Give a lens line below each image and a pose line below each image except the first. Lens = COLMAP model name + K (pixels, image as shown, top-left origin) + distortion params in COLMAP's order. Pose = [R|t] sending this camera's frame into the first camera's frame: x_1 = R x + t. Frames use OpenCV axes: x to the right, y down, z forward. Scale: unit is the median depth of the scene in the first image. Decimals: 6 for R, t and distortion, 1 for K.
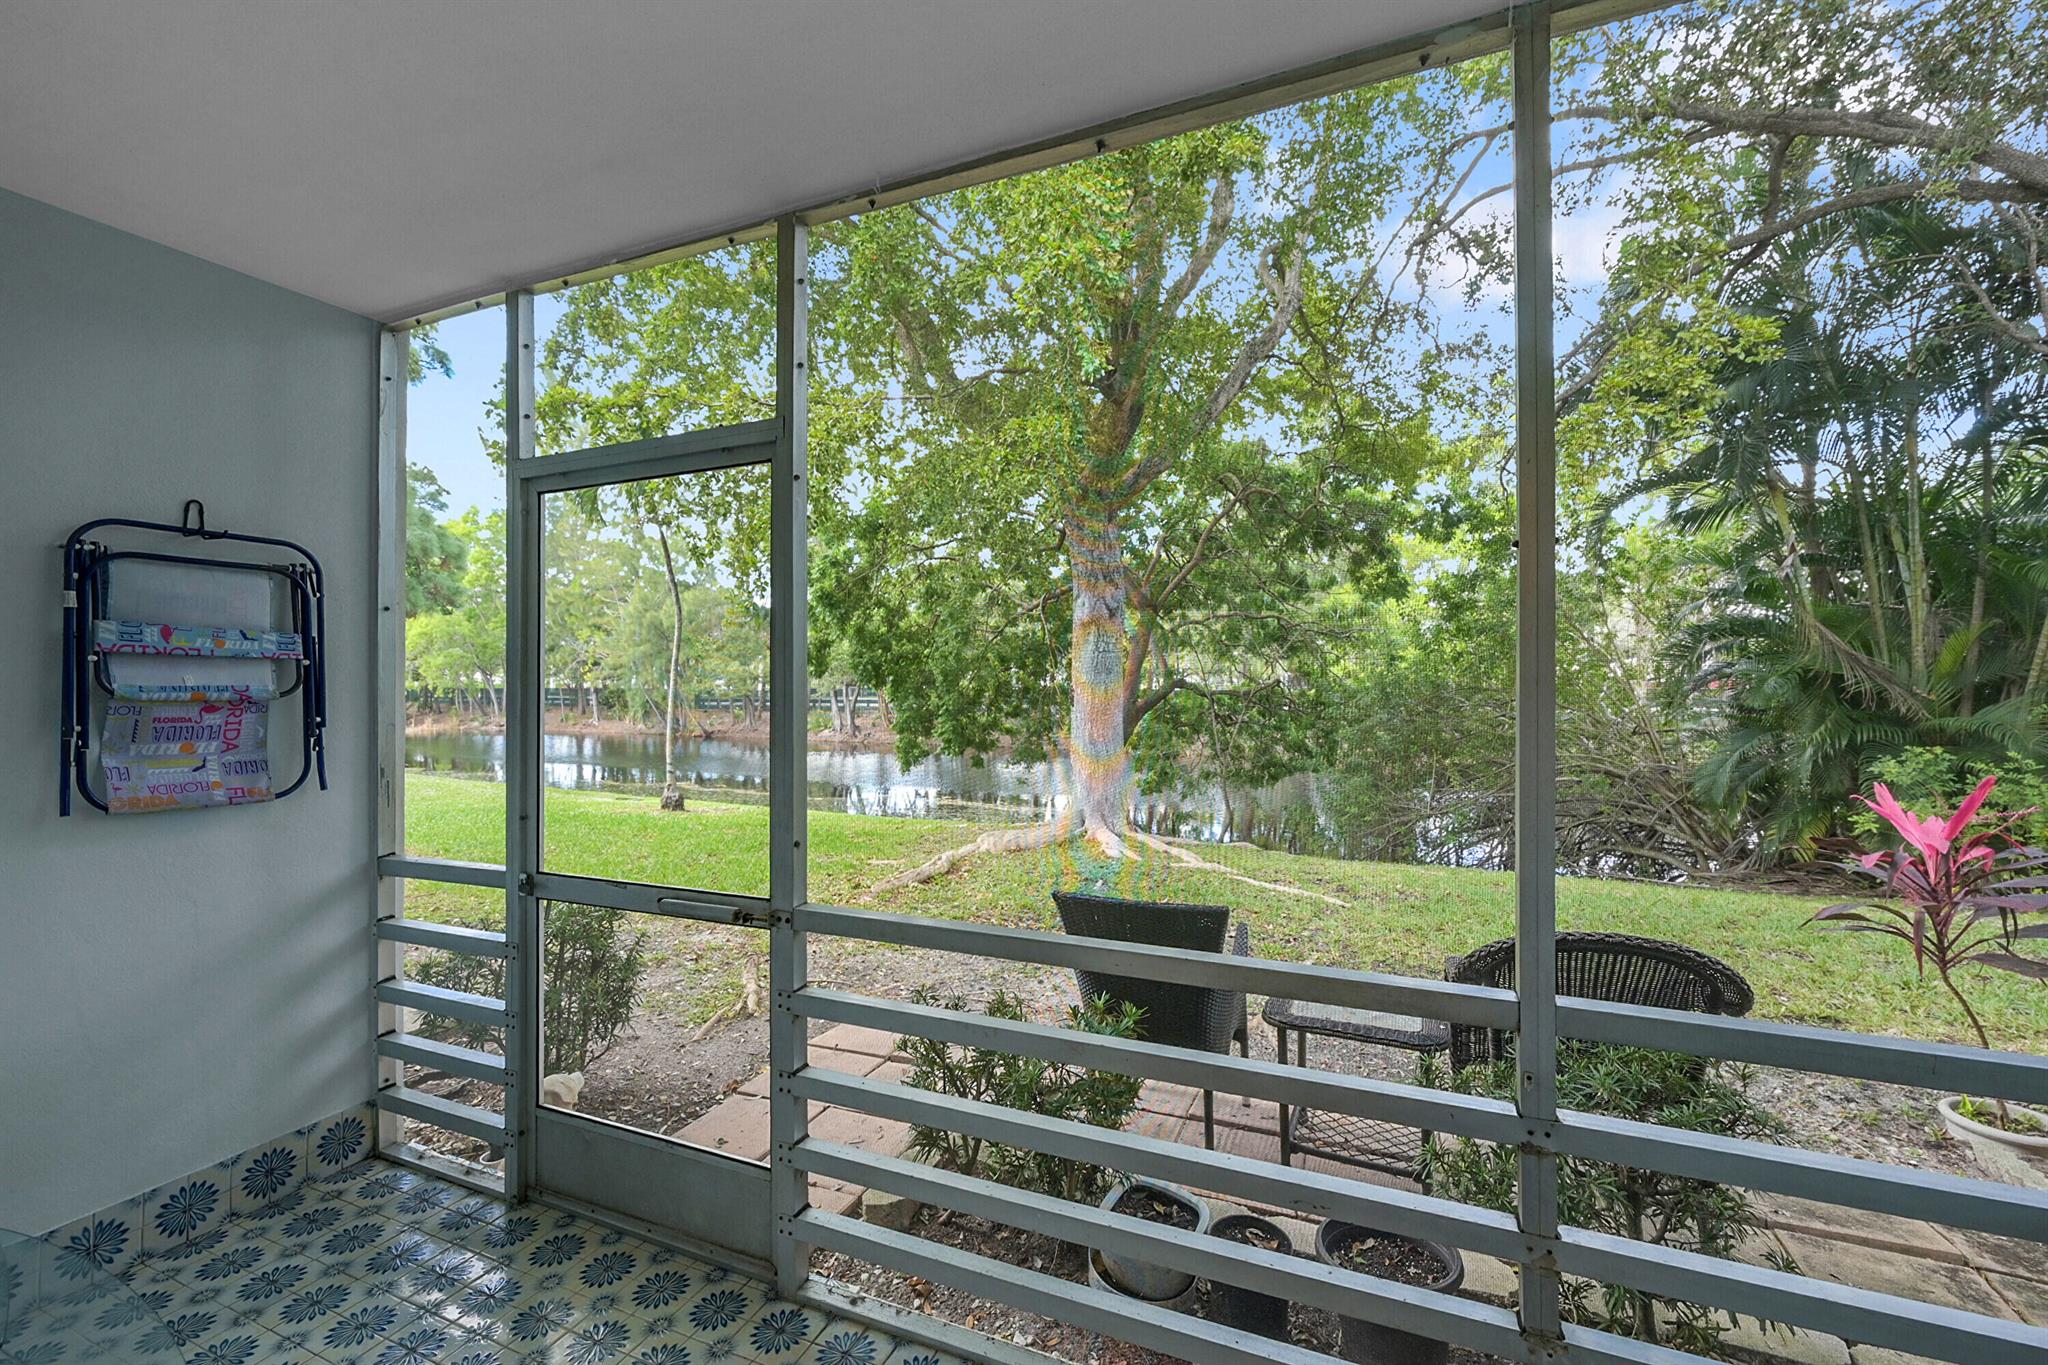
lens RADIAL K [[812.2, 0, 1032.0], [0, 812.2, 676.6], [0, 0, 1]] dist [-0.001492, 0.000755]
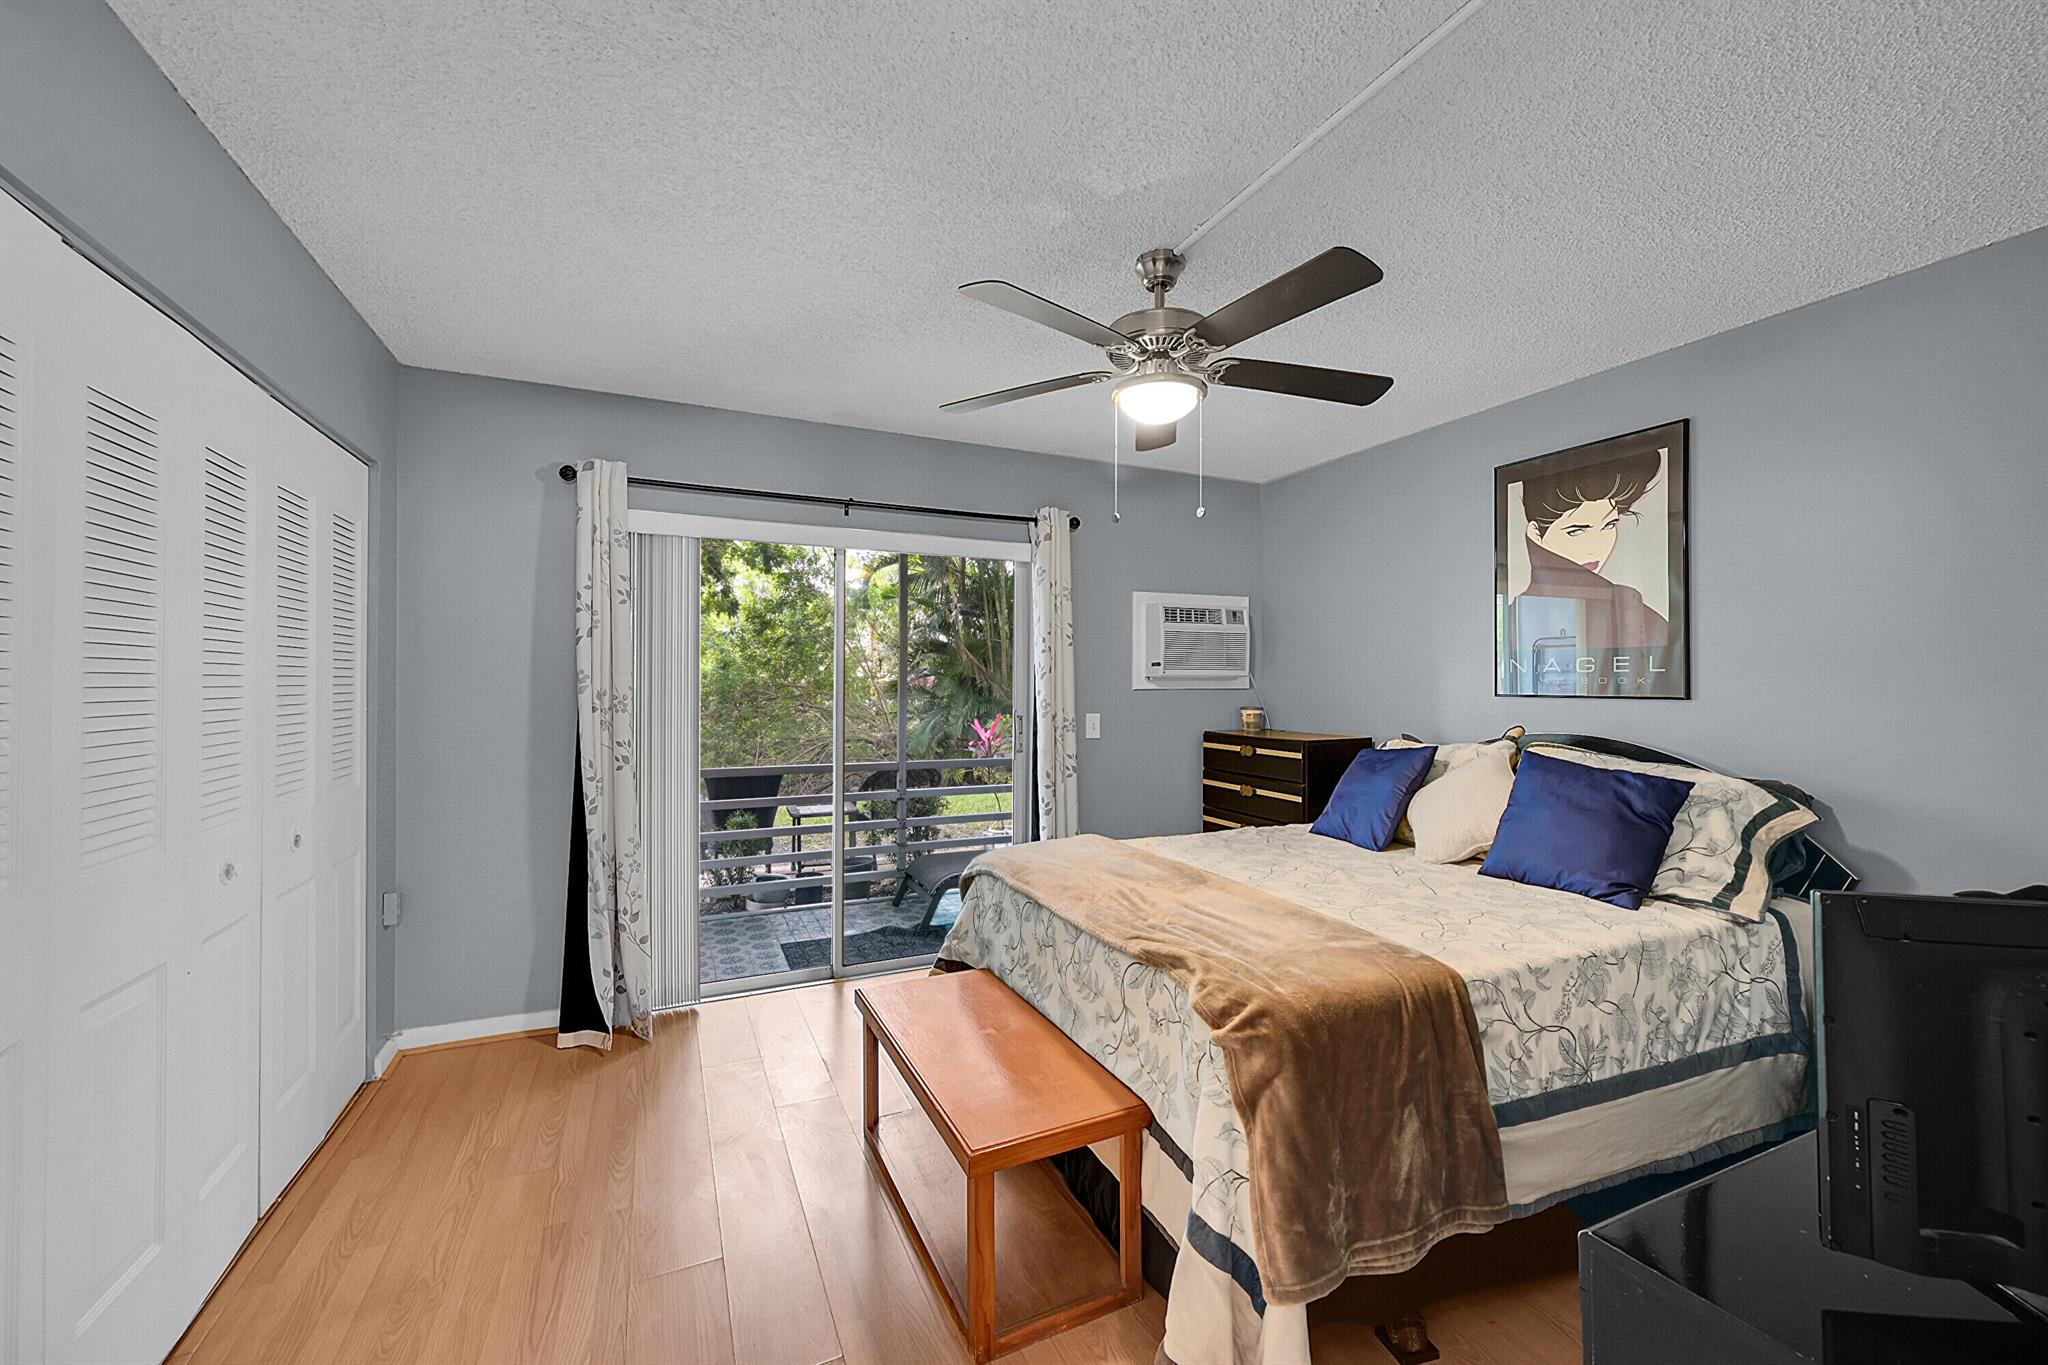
lens RADIAL K [[812.2, 0, 1032.0], [0, 812.2, 676.6], [0, 0, 1]] dist [-0.001492, 0.000755]
pose [[0.665885, 0.008713, 0.746003, -0.171104], [-0.012360, 0.999923, -0.000646, -0.002797], [-0.745952, -0.008791, 0.665942, -0.193246]]
